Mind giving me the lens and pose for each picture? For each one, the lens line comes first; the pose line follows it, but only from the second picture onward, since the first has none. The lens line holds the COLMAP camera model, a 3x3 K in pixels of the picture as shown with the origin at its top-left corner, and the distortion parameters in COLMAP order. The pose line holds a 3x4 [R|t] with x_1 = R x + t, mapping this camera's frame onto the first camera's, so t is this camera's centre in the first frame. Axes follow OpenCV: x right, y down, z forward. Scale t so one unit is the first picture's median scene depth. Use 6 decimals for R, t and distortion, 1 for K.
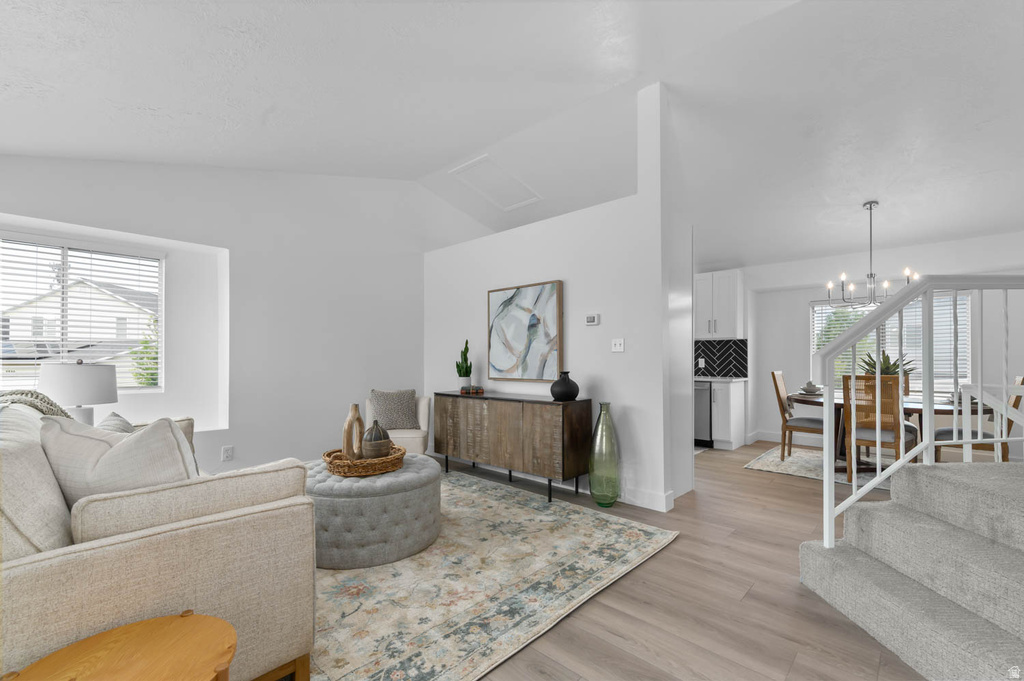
lens RADIAL K [[442.3, 0, 510.1], [0, 442.3, 358.0], [0, 0, 1]] dist [-0.003580, -0.000157]
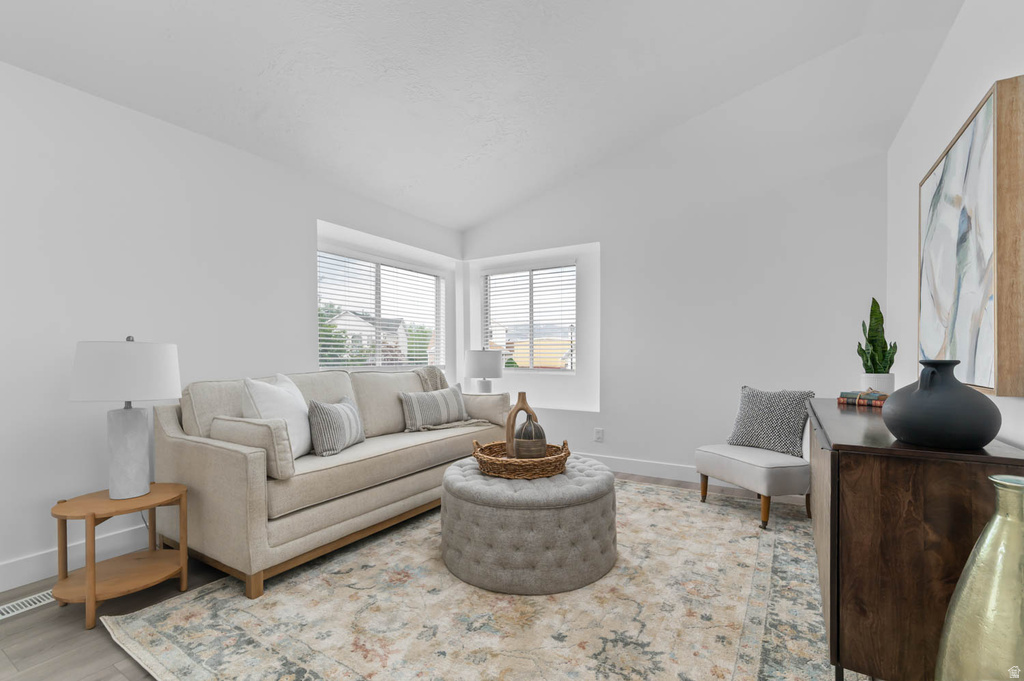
lens RADIAL K [[442.3, 0, 510.1], [0, 442.3, 358.0], [0, 0, 1]] dist [-0.003580, -0.000157]
pose [[0.210439, 0.004637, -0.977596, 0.477827], [0.005037, 0.999970, 0.005827, 0.033142], [0.977594, -0.006151, 0.210409, 0.778993]]
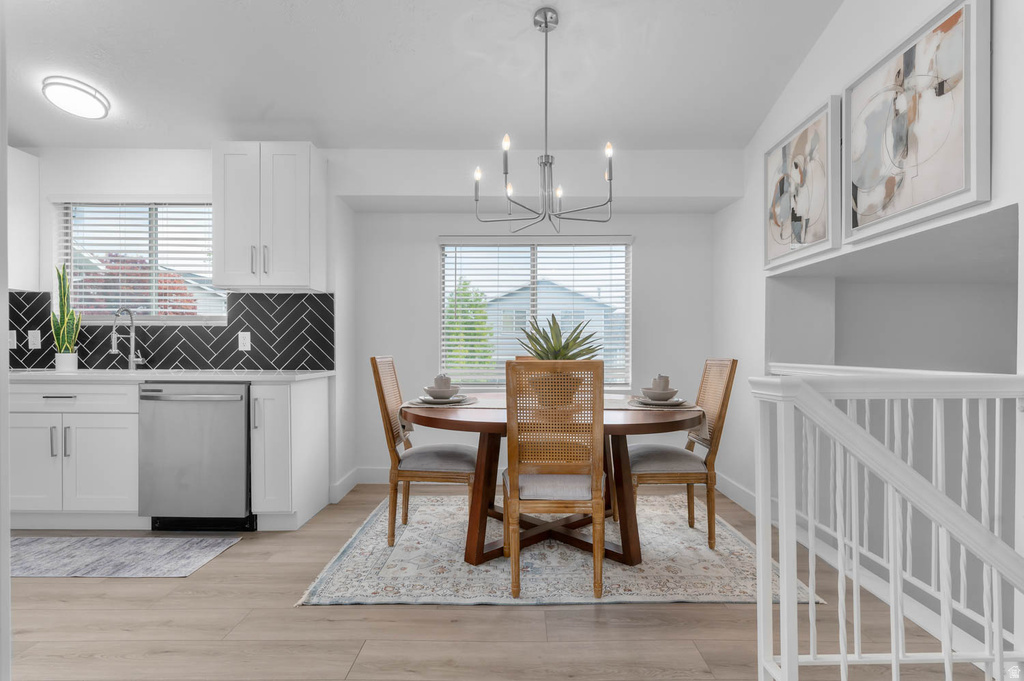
lens RADIAL K [[552.9, 0, 515.6], [0, 552.9, 343.2], [0, 0, 1]] dist [-0.001472, -0.000631]
pose [[0.731531, 0.007655, 0.681765, 0.261259], [-0.003120, 0.999964, -0.007880, 0.018215], [-0.681801, 0.003638, 0.731529, 0.402443]]
